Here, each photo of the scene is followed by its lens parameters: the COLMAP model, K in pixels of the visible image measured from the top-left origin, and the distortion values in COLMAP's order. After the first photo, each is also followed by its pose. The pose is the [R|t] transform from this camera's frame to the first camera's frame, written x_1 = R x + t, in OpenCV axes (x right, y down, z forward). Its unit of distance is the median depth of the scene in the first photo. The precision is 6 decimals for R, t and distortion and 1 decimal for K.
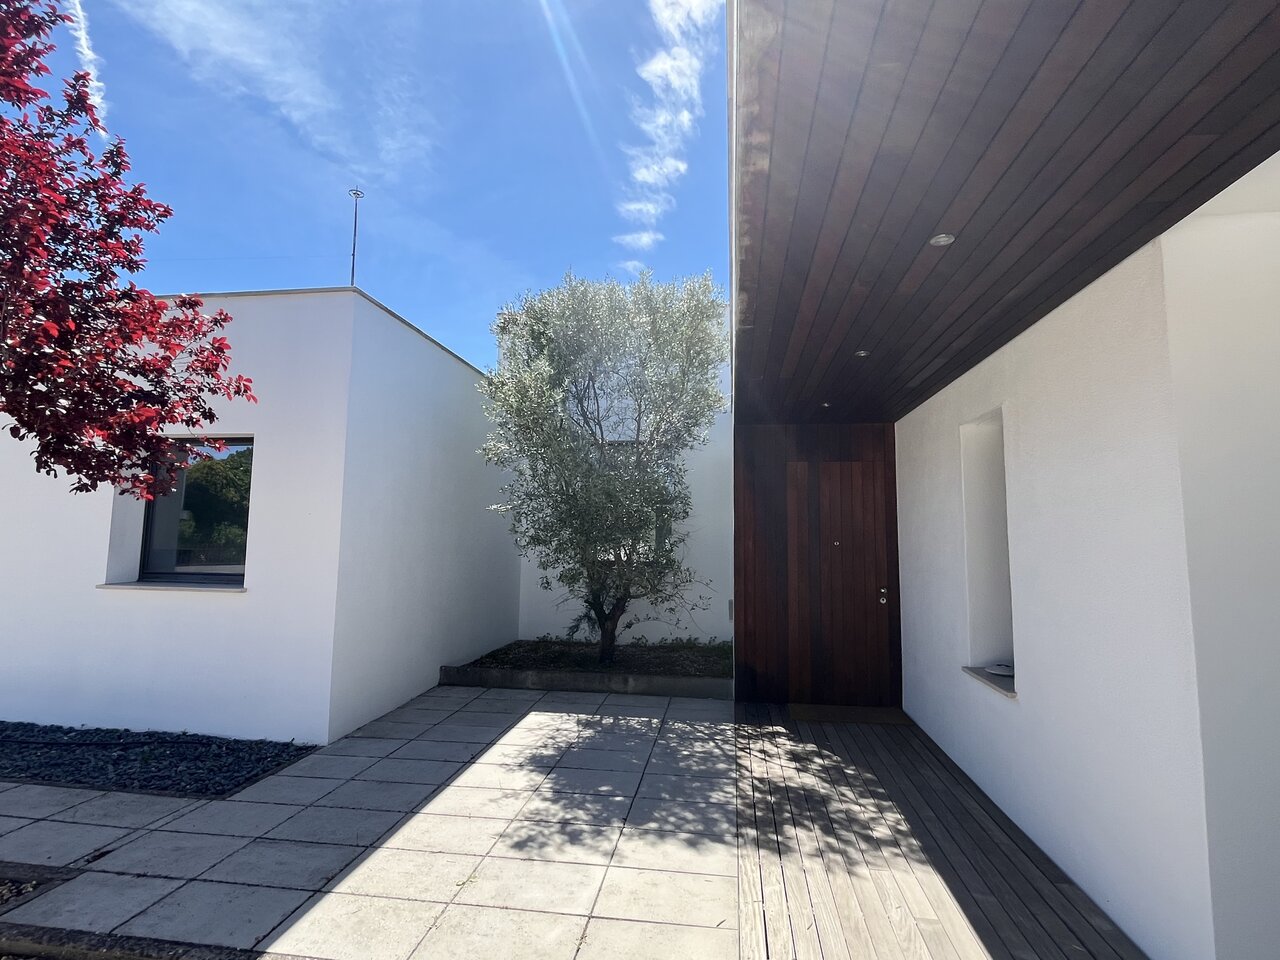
lens RADIAL K [[626.4, 0, 642.2], [0, 626.4, 476.0], [0, 0, 1]] dist [-0.004271, -0.000396]
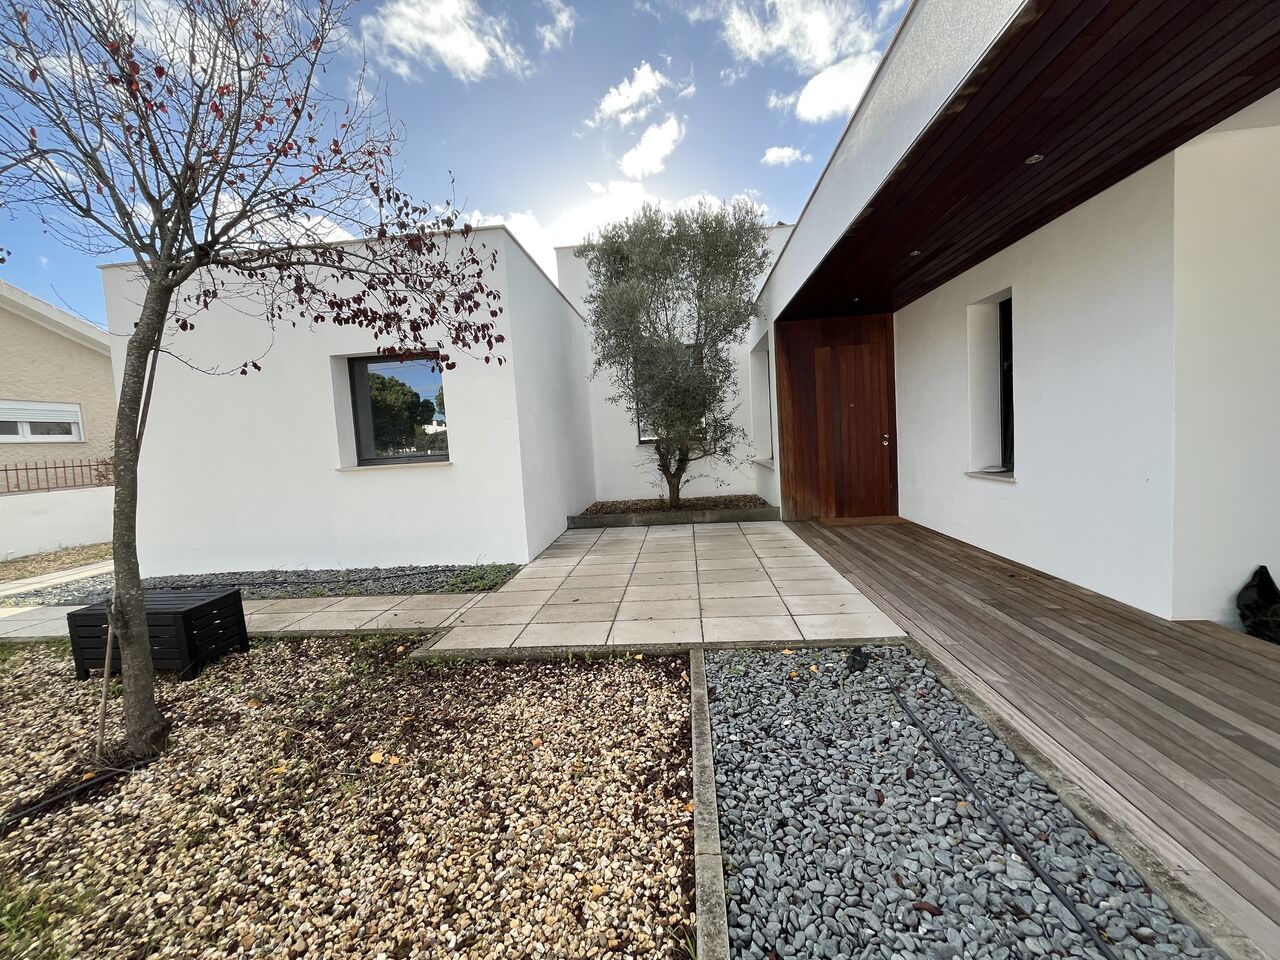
lens RADIAL K [[502.6, 0, 640.0], [0, 502.6, 480.0], [0, 0, 1]] dist [-0.001012, -0.000138]
pose [[0.996206, -0.073609, 0.046432, -0.215217], [0.063905, 0.980870, 0.183876, 0.032817], [-0.059079, -0.180211, 0.981852, -0.093260]]
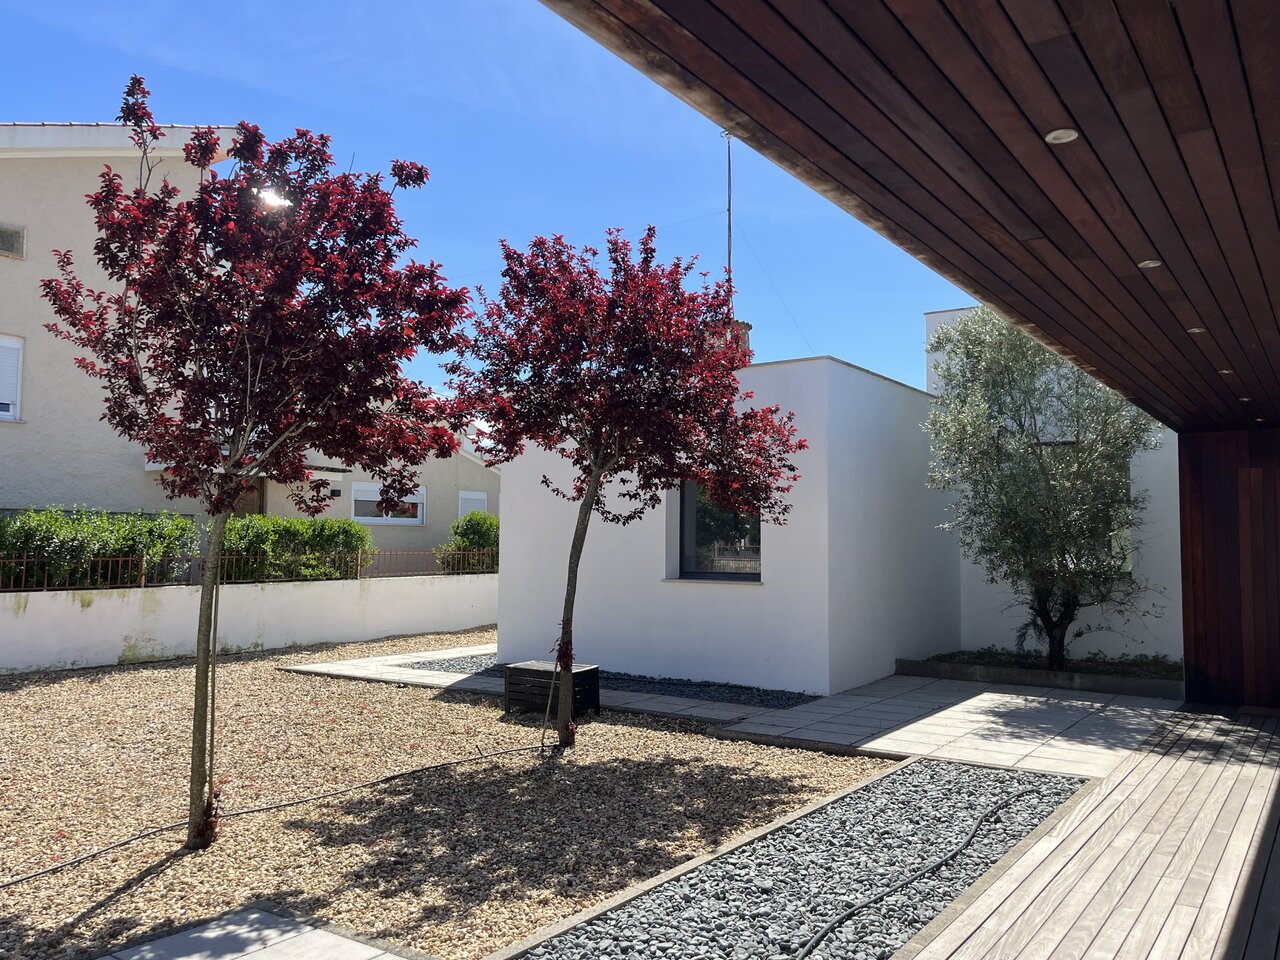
lens RADIAL K [[978.5, 0, 659.1], [0, 978.5, 502.5], [0, 0, 1]] dist [0.069187, -0.090477]
pose [[0.893893, -0.024904, -0.447588, 0.107822], [0.048432, 0.997977, 0.041197, -0.077846], [0.445657, -0.058503, 0.893290, -0.813971]]
